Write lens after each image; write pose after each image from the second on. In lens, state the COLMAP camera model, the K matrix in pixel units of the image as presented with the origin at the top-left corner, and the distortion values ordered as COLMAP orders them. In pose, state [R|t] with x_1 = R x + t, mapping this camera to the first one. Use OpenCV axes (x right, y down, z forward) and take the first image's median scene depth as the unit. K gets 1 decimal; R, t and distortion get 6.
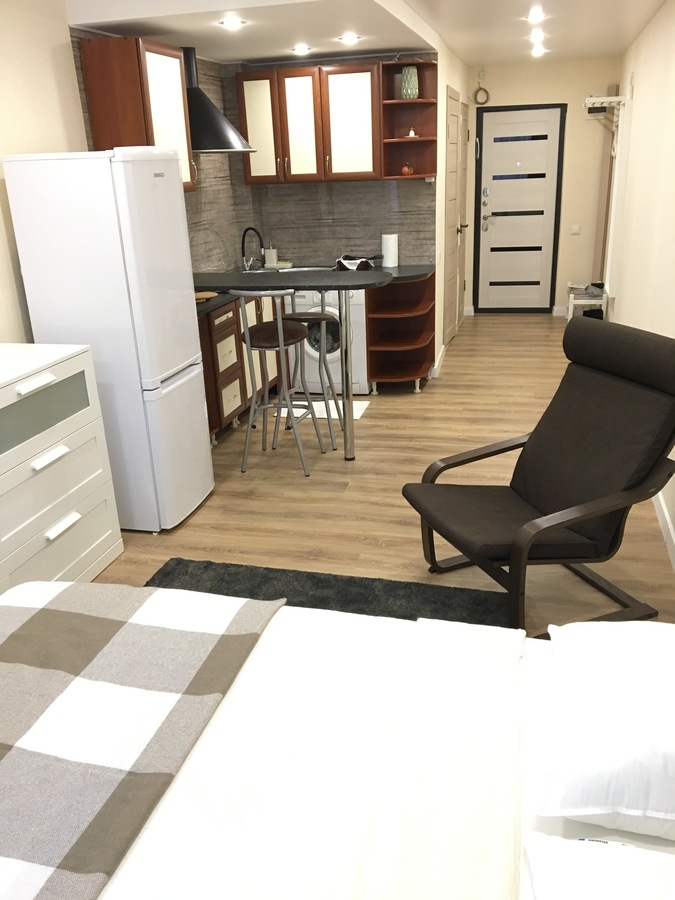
lens RADIAL K [[764.4, 0, 338.2], [0, 764.4, 451.4], [0, 0, 1]] dist [0.192575, -0.429011]
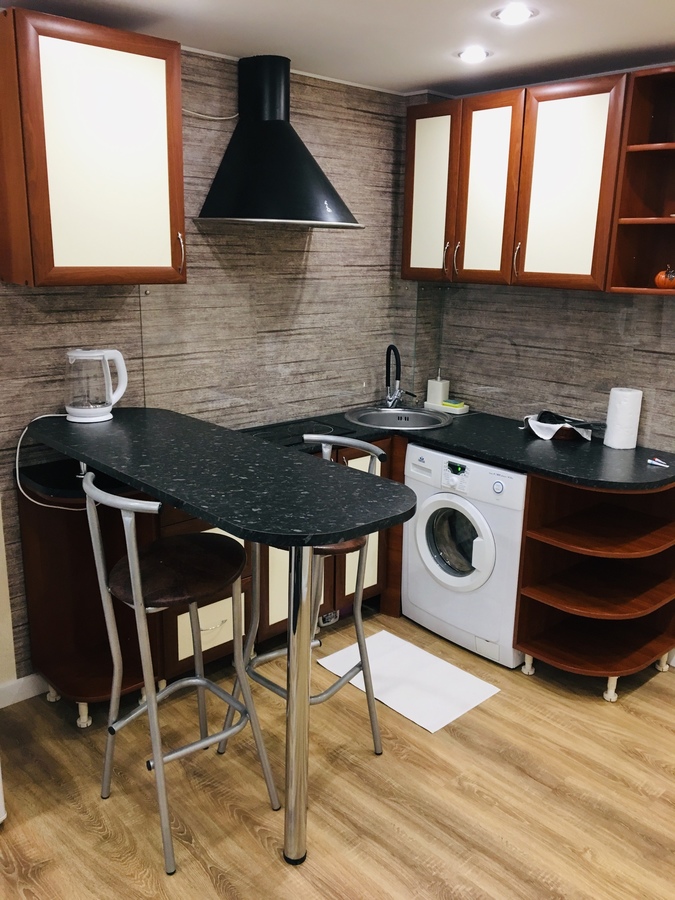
lens RADIAL K [[763.1, 0, 339.3], [0, 763.1, 450.8], [0, 0, 1]] dist [0.022313, -0.016488]
pose [[0.833063, 0.198550, -0.516318, 0.192337], [-0.246627, 0.968778, -0.025382, -0.187770], [0.495158, 0.148483, 0.856021, 0.485526]]
